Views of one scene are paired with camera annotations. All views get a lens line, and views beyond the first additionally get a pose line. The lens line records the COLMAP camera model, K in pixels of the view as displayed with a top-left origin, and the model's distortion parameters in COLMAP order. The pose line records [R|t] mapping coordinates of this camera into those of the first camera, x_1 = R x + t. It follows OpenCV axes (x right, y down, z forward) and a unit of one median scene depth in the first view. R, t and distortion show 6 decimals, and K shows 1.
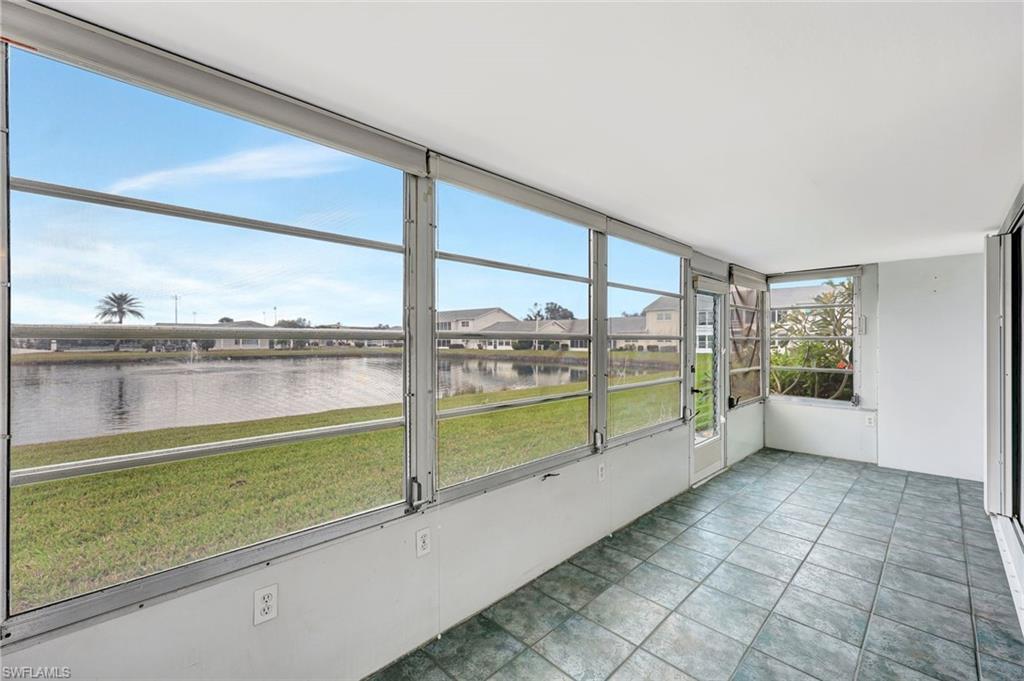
lens RADIAL K [[413.5, 0, 508.2], [0, 413.5, 342.8], [0, 0, 1]] dist [-0.001475, -0.000126]
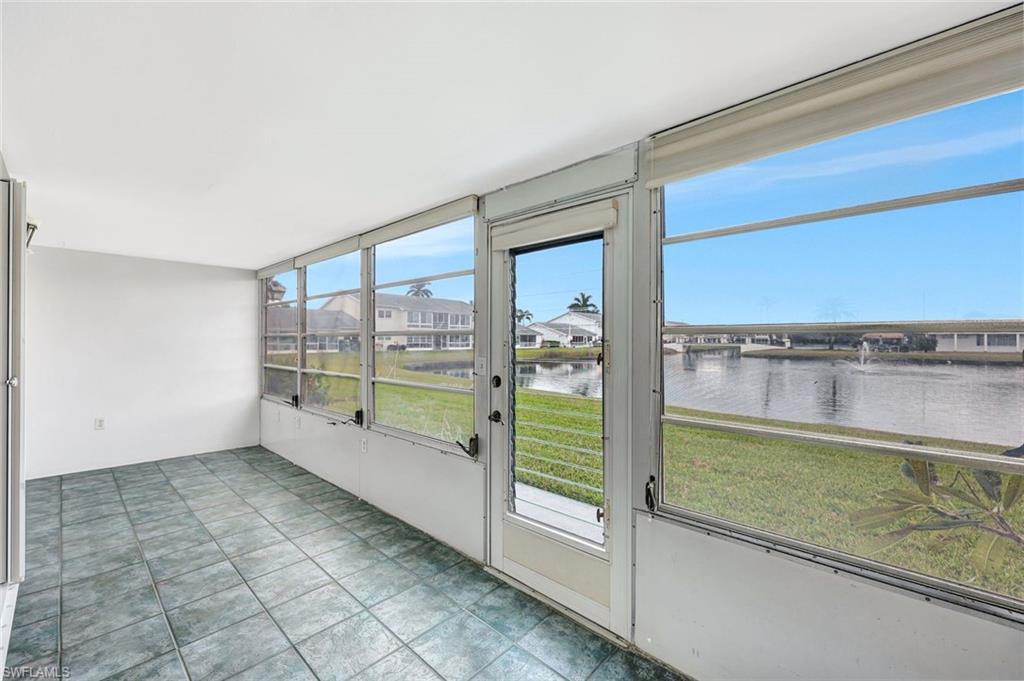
lens RADIAL K [[413.5, 0, 508.2], [0, 413.5, 342.8], [0, 0, 1]] dist [-0.001475, -0.000126]
pose [[0.063650, 0.009150, -0.997930, 1.333041], [-0.008372, 0.999928, 0.008634, -0.000659], [0.997937, 0.007805, 0.063722, 1.225895]]
